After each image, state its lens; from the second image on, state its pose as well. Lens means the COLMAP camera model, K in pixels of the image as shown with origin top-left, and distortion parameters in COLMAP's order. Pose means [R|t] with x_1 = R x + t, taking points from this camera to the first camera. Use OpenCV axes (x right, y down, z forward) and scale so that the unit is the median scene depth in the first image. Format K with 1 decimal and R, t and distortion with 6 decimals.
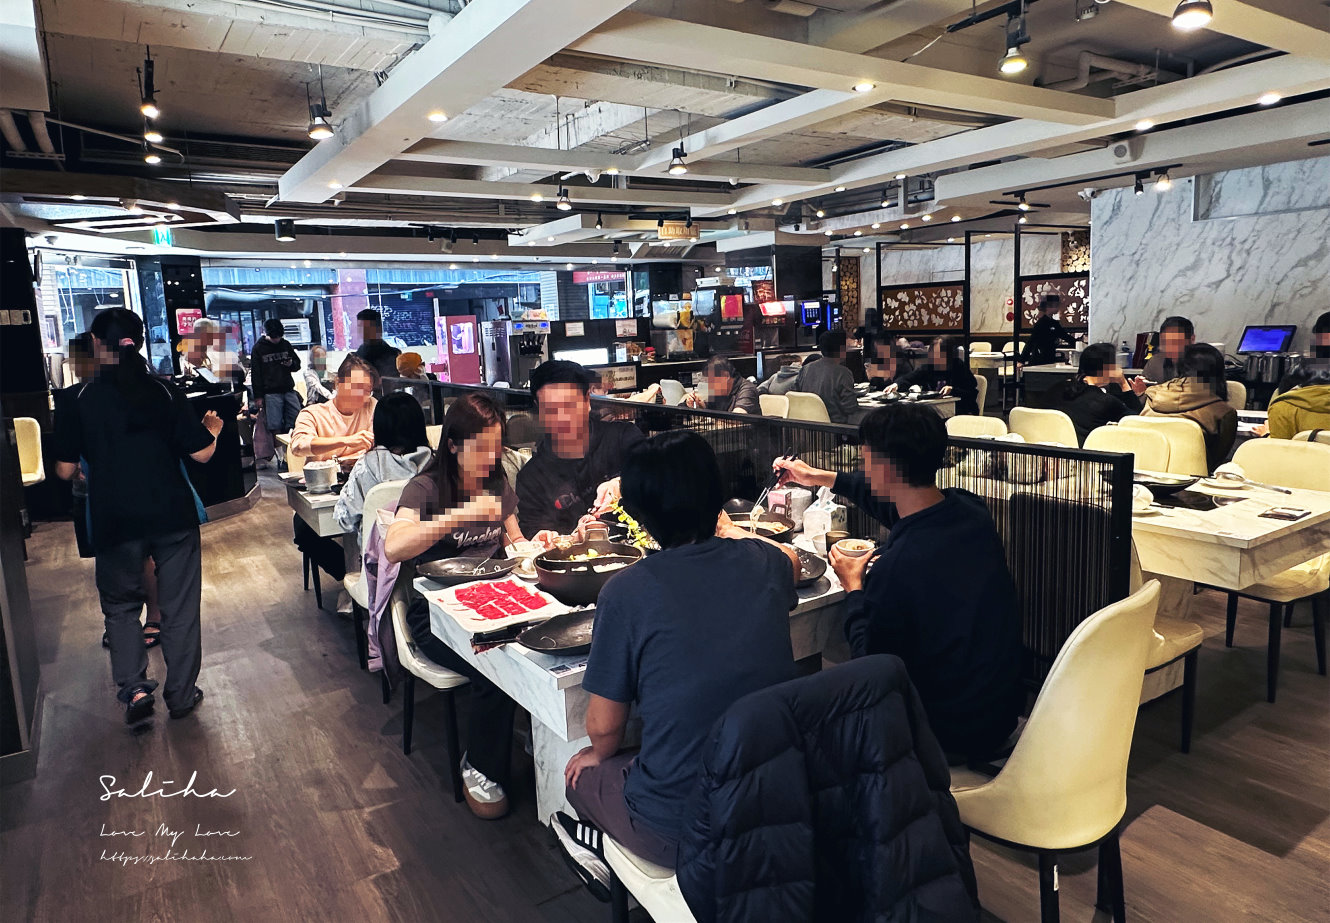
lens RADIAL K [[876.5, 0, 668.1], [0, 876.5, 457.3], [0, 0, 1]] dist [-0.002725, 0.000815]
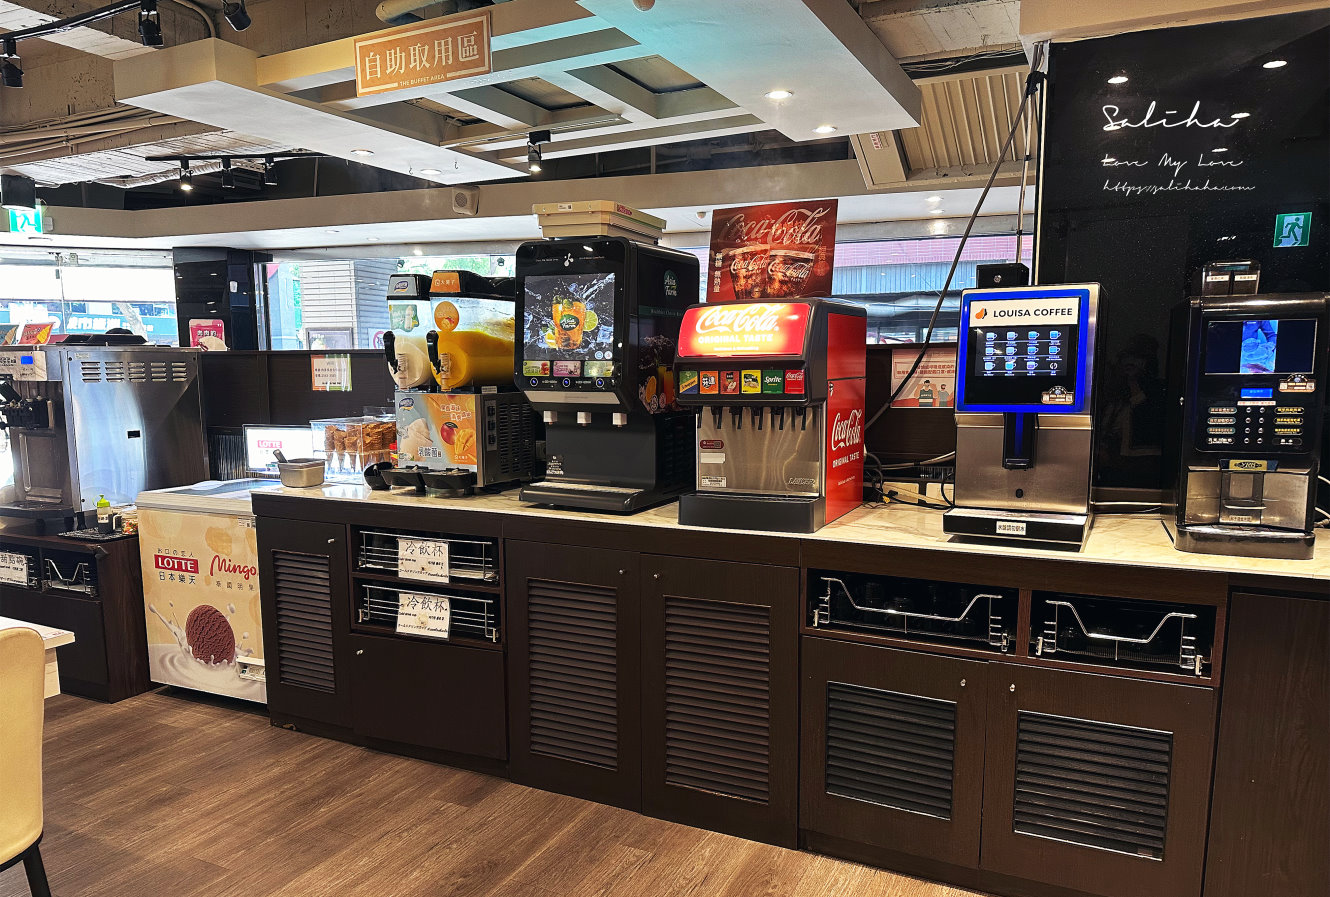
lens RADIAL K [[916.0, 0, 665.8], [0, 916.0, 452.8], [0, 0, 1]] dist [0.003729, 0.000609]
pose [[0.519495, 0.126032, -0.845128, 0.323378], [-0.147241, 0.987471, 0.056751, -0.154420], [0.841692, 0.094956, 0.531543, 0.896157]]
